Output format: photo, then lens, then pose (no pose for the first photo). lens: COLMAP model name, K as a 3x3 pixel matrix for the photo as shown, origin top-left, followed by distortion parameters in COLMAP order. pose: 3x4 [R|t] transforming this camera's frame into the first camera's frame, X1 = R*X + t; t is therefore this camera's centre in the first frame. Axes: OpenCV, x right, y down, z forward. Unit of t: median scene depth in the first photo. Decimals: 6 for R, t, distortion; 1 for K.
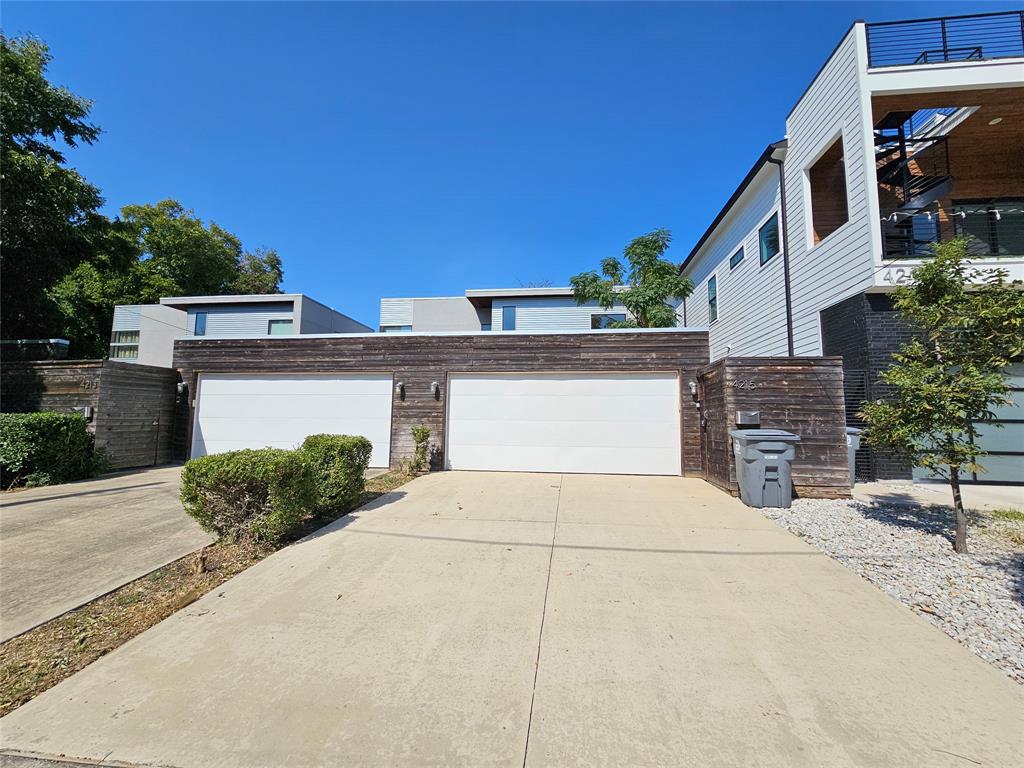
lens RADIAL K [[416.3, 0, 515.4], [0, 416.3, 381.8], [0, 0, 1]] dist [0.001756, -0.000002]
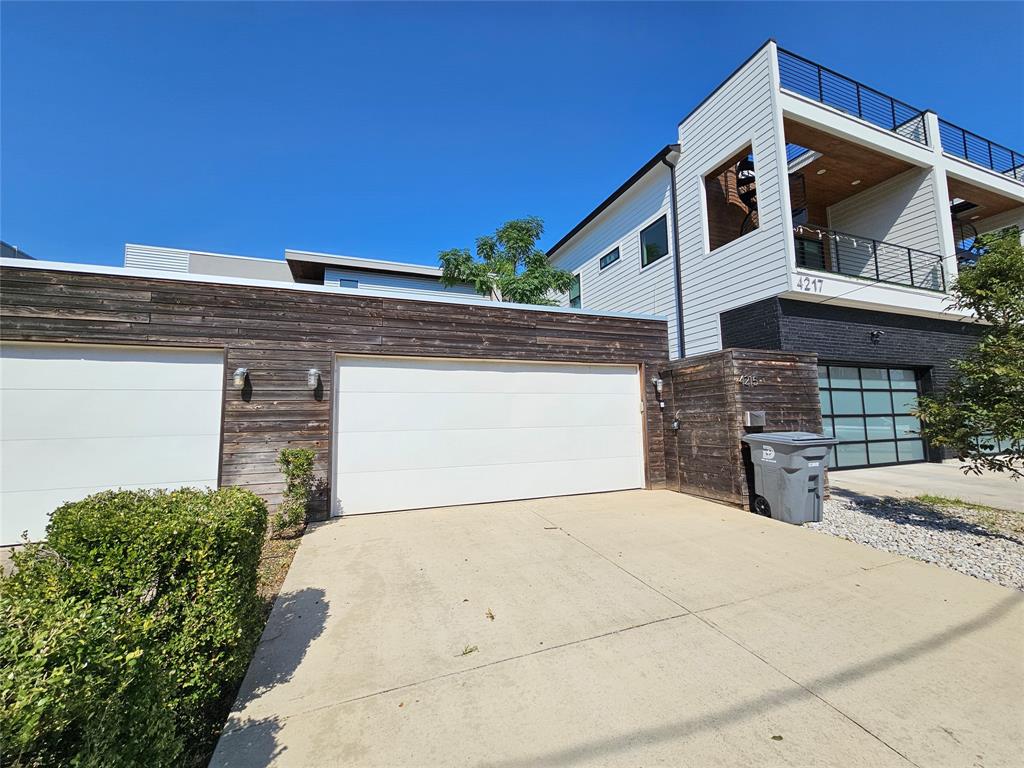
lens RADIAL K [[416.3, 0, 515.0], [0, 416.3, 383.6], [0, 0, 1]] dist [0.001756, -0.000002]
pose [[0.881563, 0.015424, 0.471814, -0.220879], [-0.016826, 0.999858, -0.001248, 0.016427], [-0.471766, -0.006839, 0.881697, 0.349588]]
